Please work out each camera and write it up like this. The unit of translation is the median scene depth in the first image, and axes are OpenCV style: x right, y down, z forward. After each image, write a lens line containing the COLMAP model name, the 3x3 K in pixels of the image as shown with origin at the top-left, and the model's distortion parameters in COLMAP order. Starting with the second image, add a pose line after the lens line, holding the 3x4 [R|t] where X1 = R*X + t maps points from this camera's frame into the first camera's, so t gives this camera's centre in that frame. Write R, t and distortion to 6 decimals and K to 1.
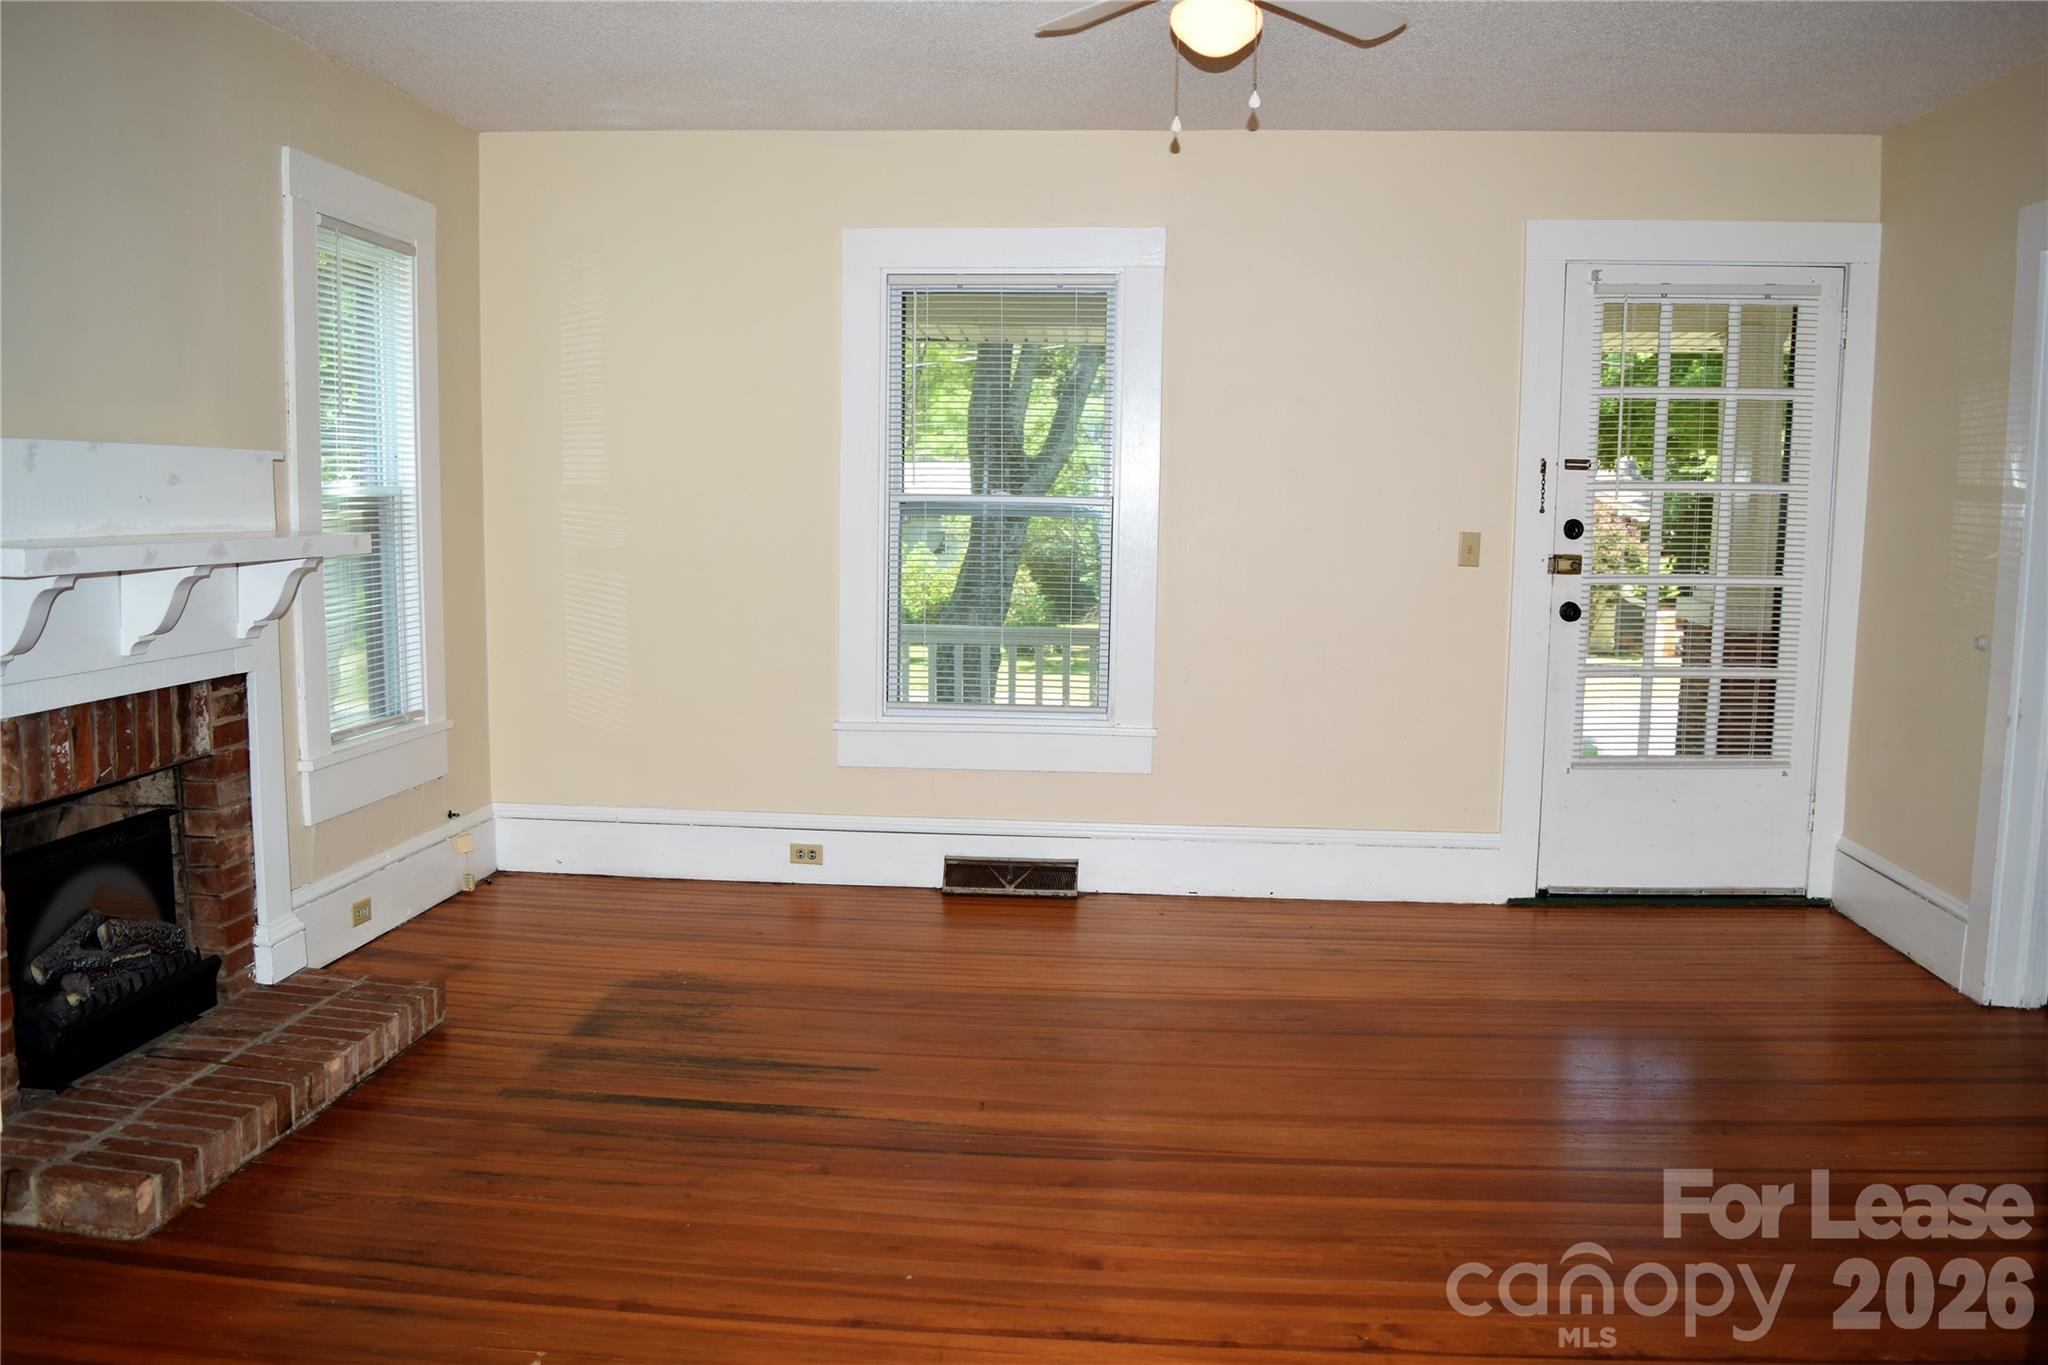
lens RADIAL K [[1597.6, 0, 1032.4], [0, 1597.6, 686.7], [0, 0, 1]] dist [-0.095872, 0.022562]
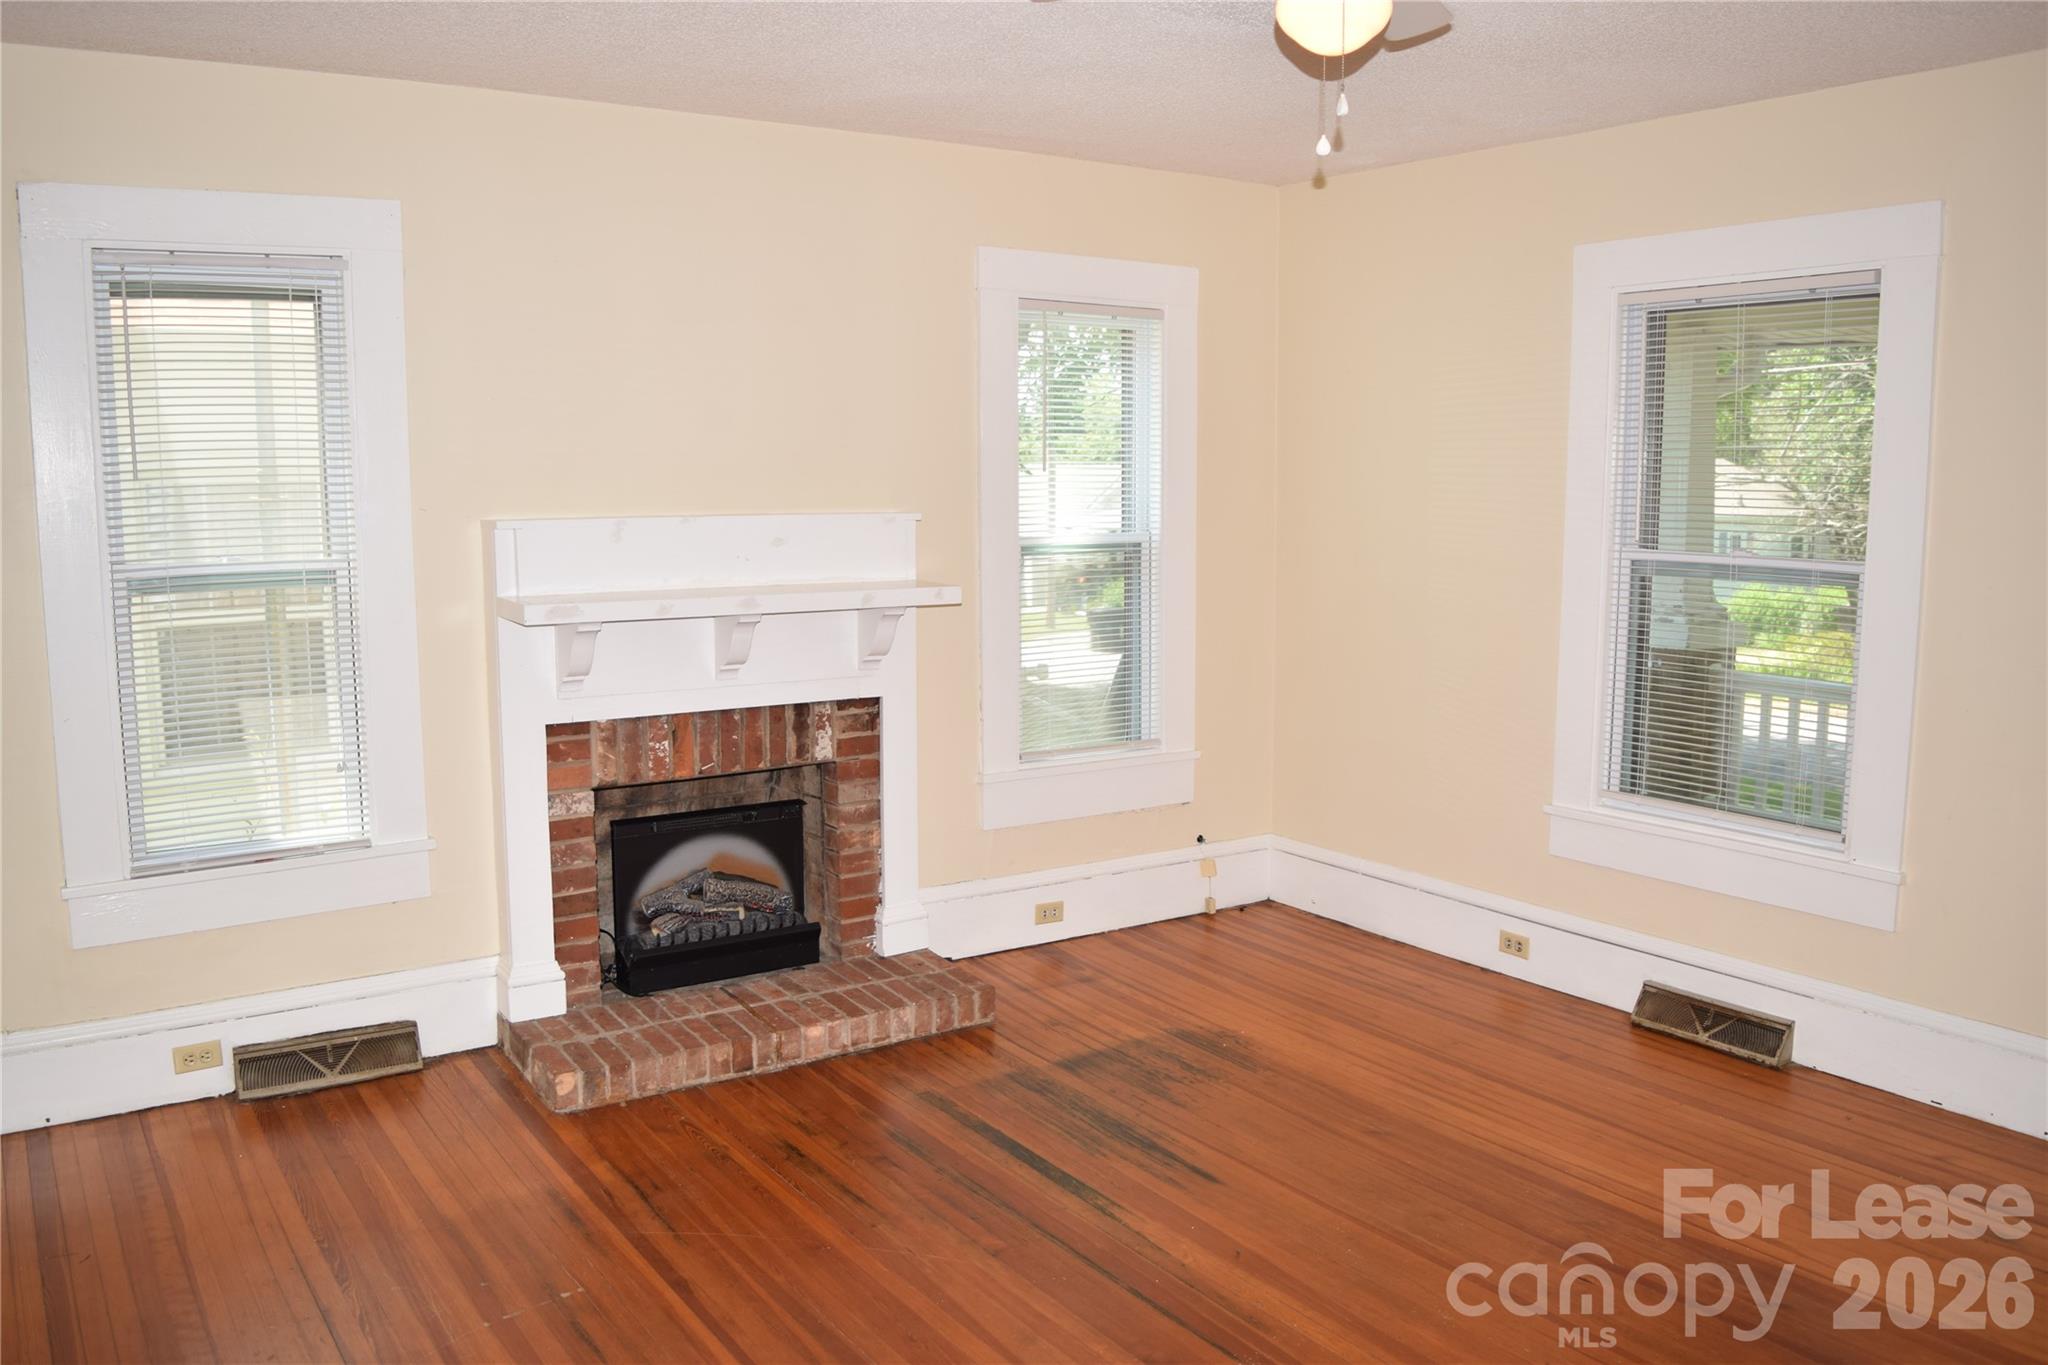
lens RADIAL K [[1597.6, 0, 1042.8], [0, 1597.6, 693.3], [0, 0, 1]] dist [-0.095872, 0.022562]
pose [[0.626825, 0.090230, -0.773918, 0.526036], [-0.083551, 0.995329, 0.048373, -0.081490], [0.774668, 0.034340, 0.631435, 0.316401]]
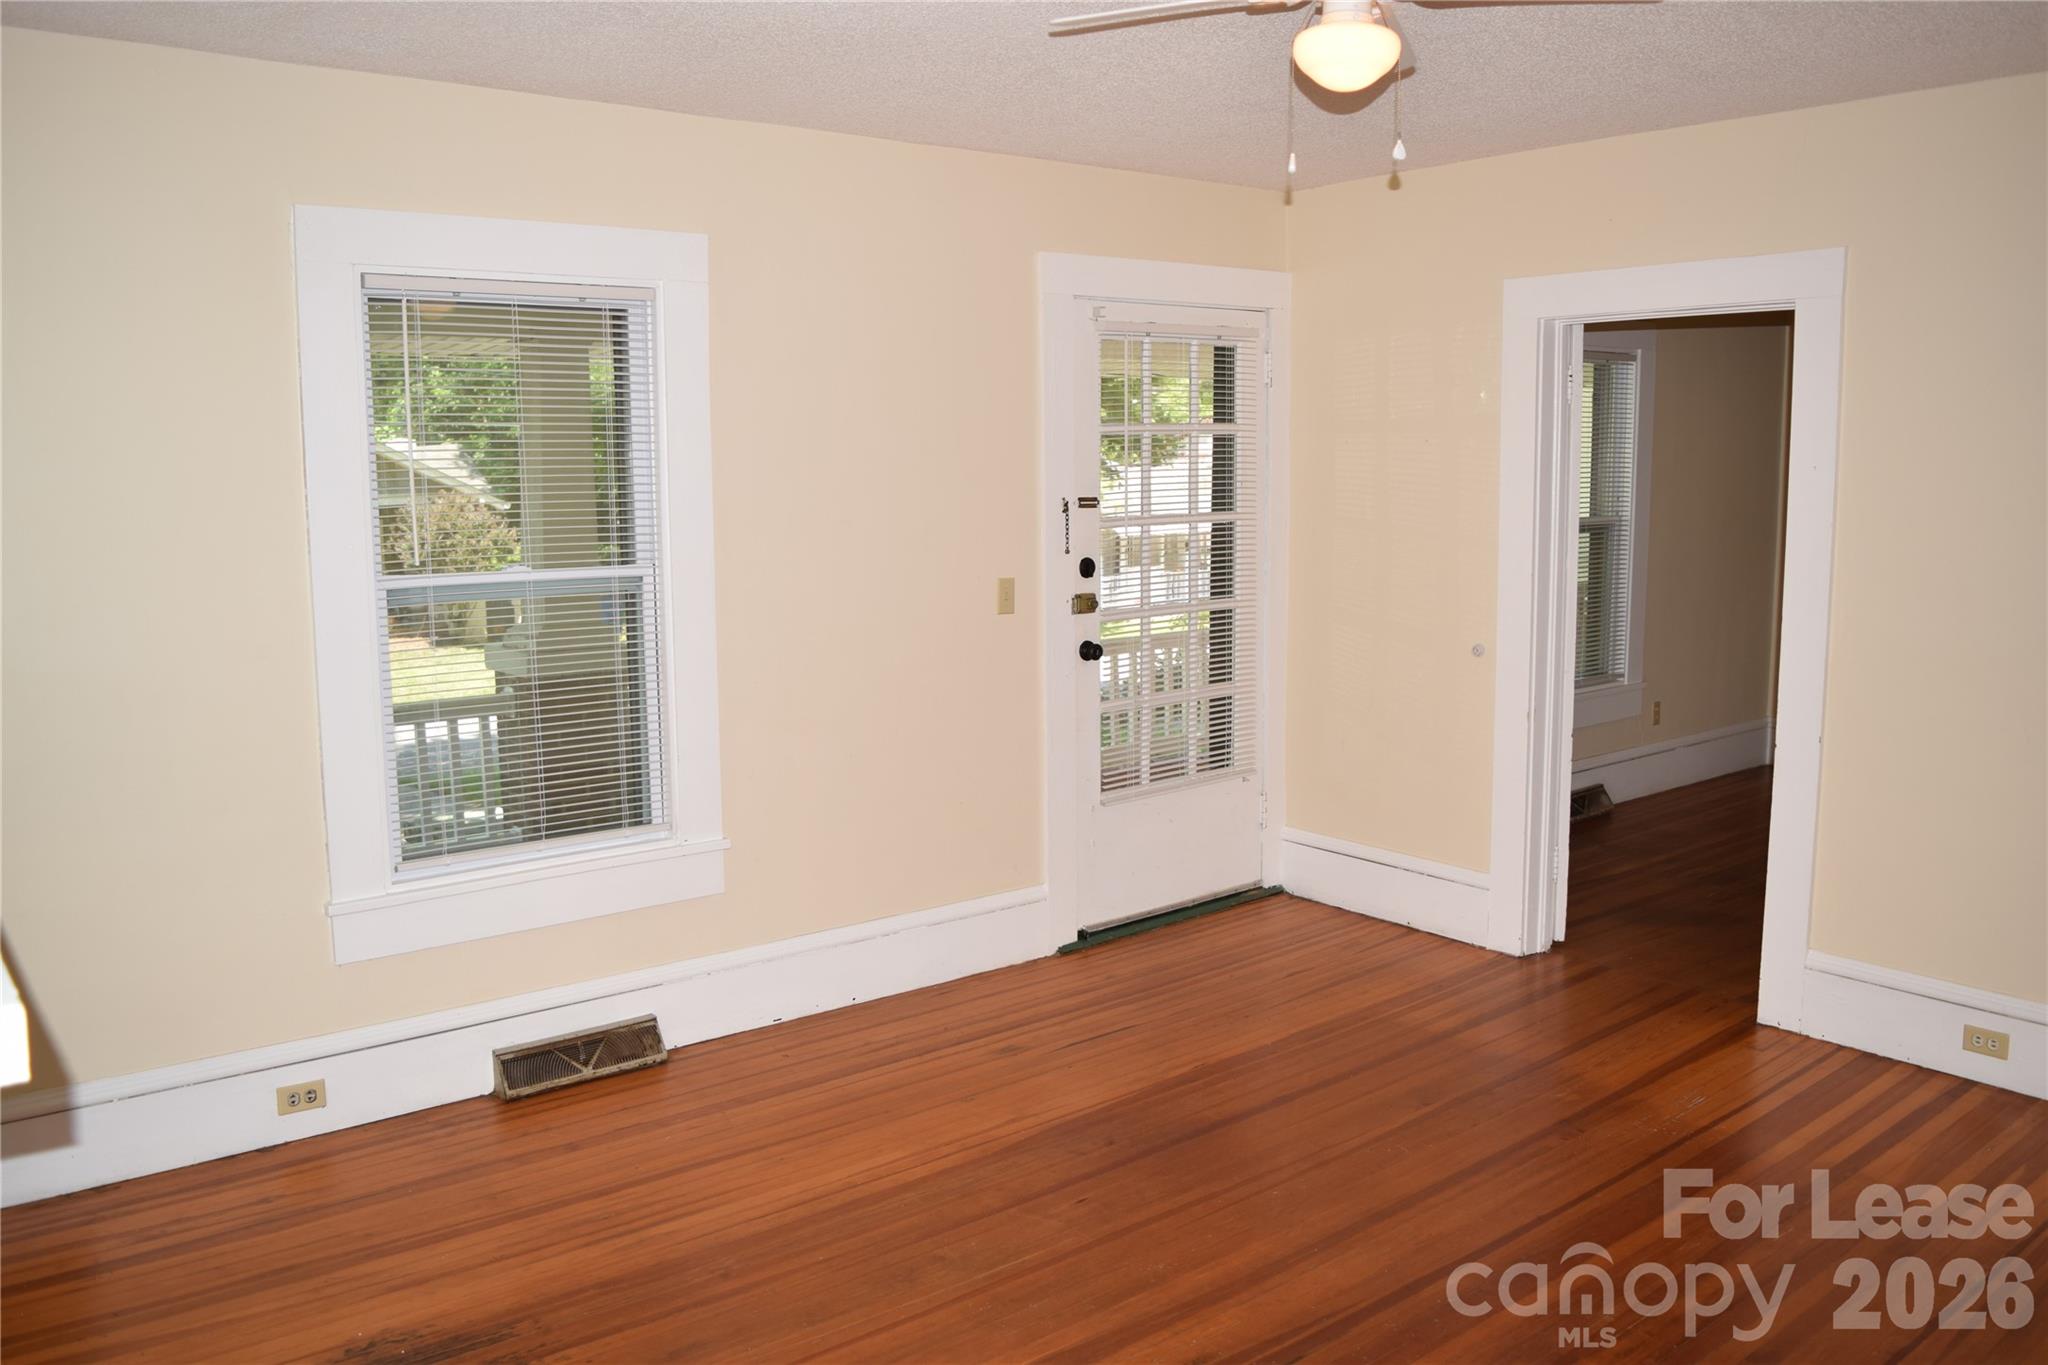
lens RADIAL K [[1597.6, 0, 1014.5], [0, 1597.6, 689.1], [0, 0, 1]] dist [-0.095872, 0.022562]
pose [[0.733913, -0.111285, 0.670065, -0.498722], [0.101110, 0.993396, 0.054239, -0.111764], [-0.671676, 0.027944, 0.740318, 0.392015]]
